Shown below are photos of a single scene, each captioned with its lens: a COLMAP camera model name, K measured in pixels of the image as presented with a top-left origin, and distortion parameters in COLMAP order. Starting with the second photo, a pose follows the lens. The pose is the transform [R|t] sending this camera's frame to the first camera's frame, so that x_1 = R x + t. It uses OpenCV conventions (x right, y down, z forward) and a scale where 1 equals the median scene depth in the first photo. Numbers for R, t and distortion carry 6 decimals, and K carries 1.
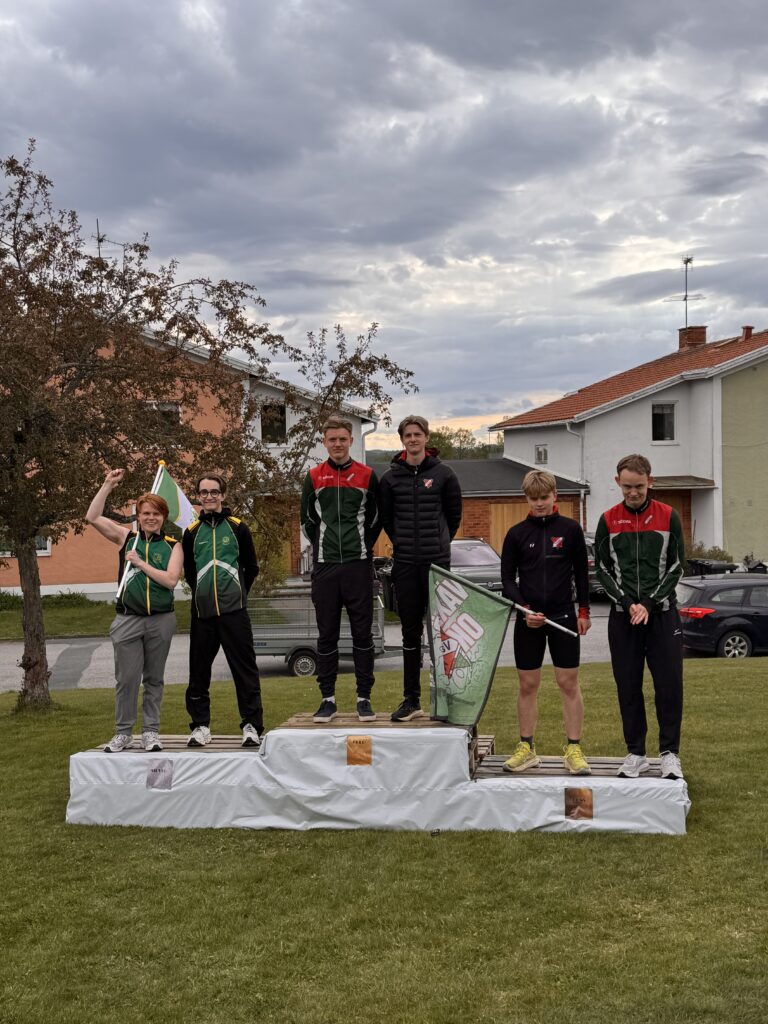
lens RADIAL K [[1245.0, 0, 384.2], [0, 1245.0, 520.2], [0, 0, 1]] dist [0.123076, 0.000000]
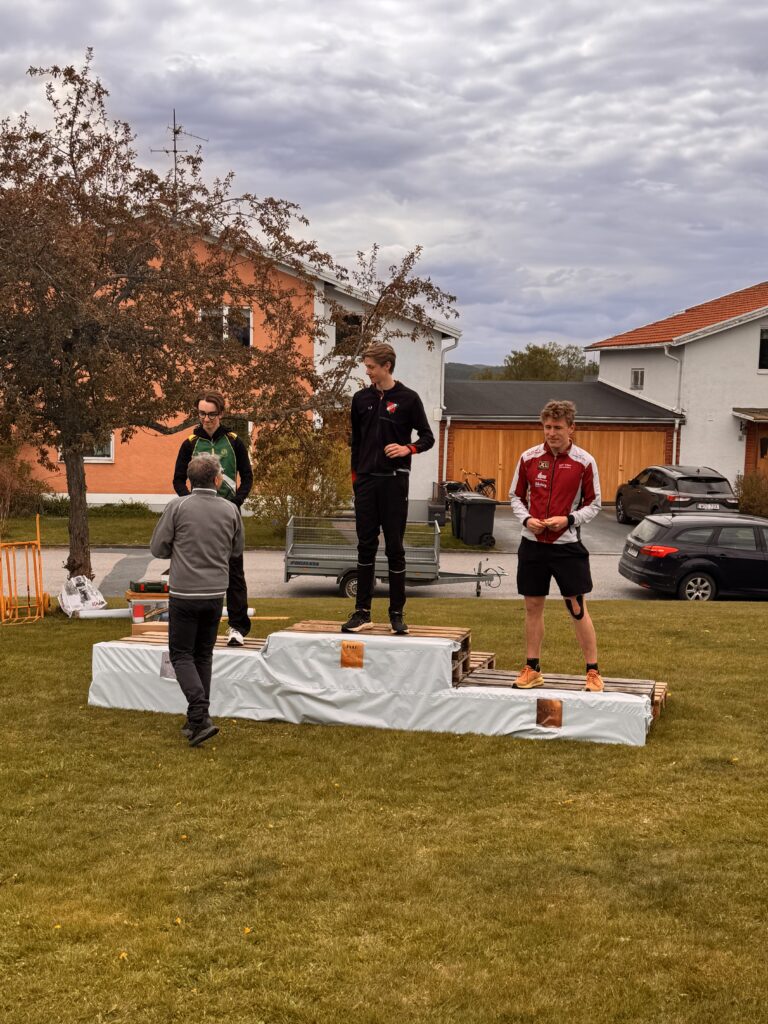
lens RADIAL K [[1380.9, 0, 382.2], [0, 1380.9, 516.7], [0, 0, 1]] dist [0.165764, 0.000000]
pose [[0.995670, 0.050279, -0.078190, 0.061424], [-0.045883, 0.997317, 0.057036, -0.003099], [0.080848, -0.053201, 0.995306, -0.122193]]
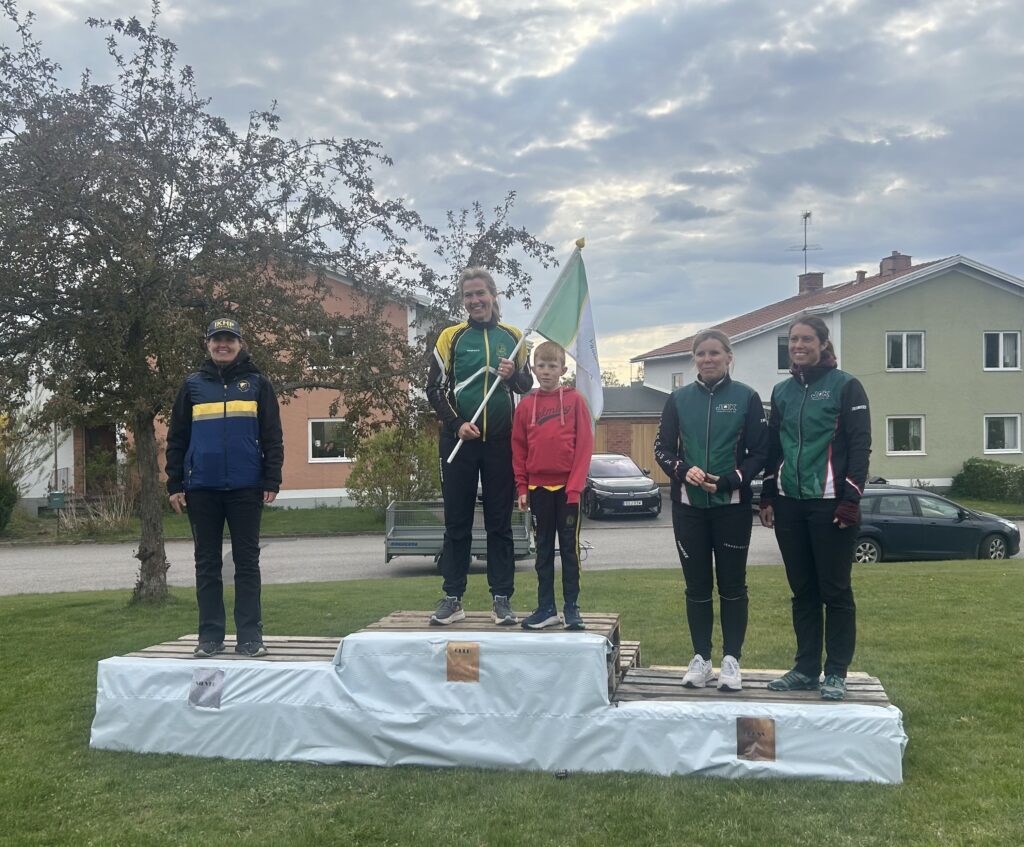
lens RADIAL K [[1007.3, 0, 531.1], [0, 1007.3, 425.0], [0, 0, 1]] dist [0.036789, 0.000000]
pose [[0.999846, 0.011399, -0.013323, 0.018051], [-0.011800, 0.999468, -0.030408, 0.038624], [0.012970, 0.030561, 0.999449, 0.252275]]
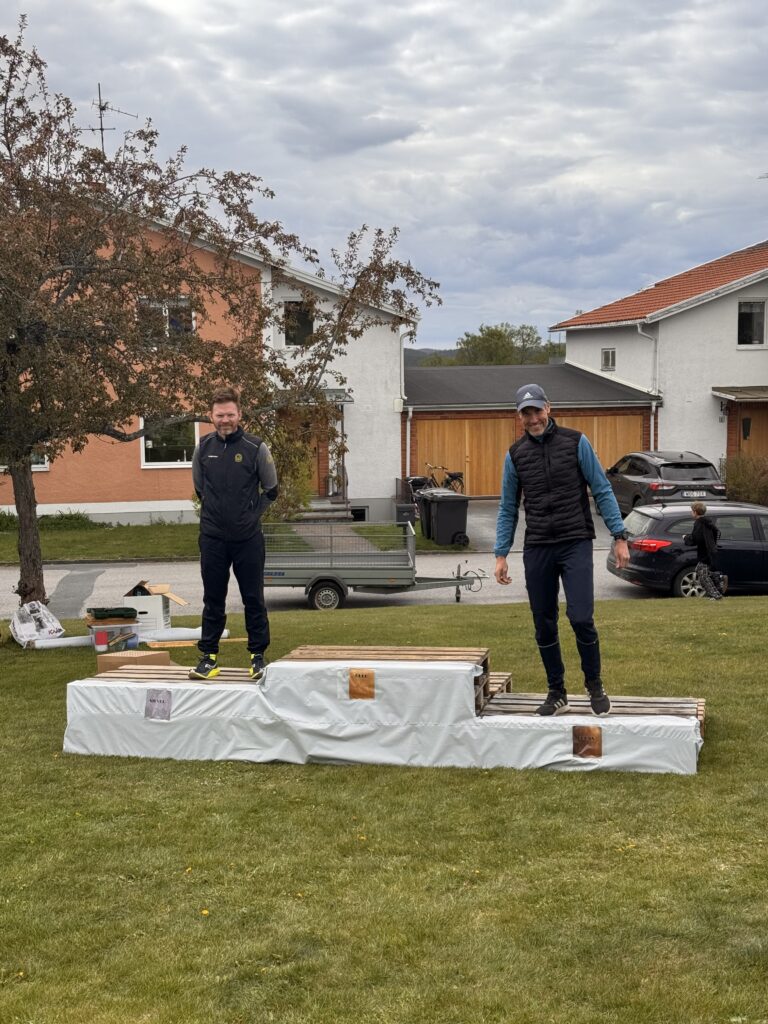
lens RADIAL K [[1464.0, 0, 377.6], [0, 1464.0, 521.2], [0, 0, 1]] dist [0.147245, 0.000000]
pose [[0.999085, 0.012394, -0.040946, 0.024165], [-0.009825, 0.998006, 0.062356, -0.008279], [0.041637, -0.061897, 0.997214, -0.080789]]
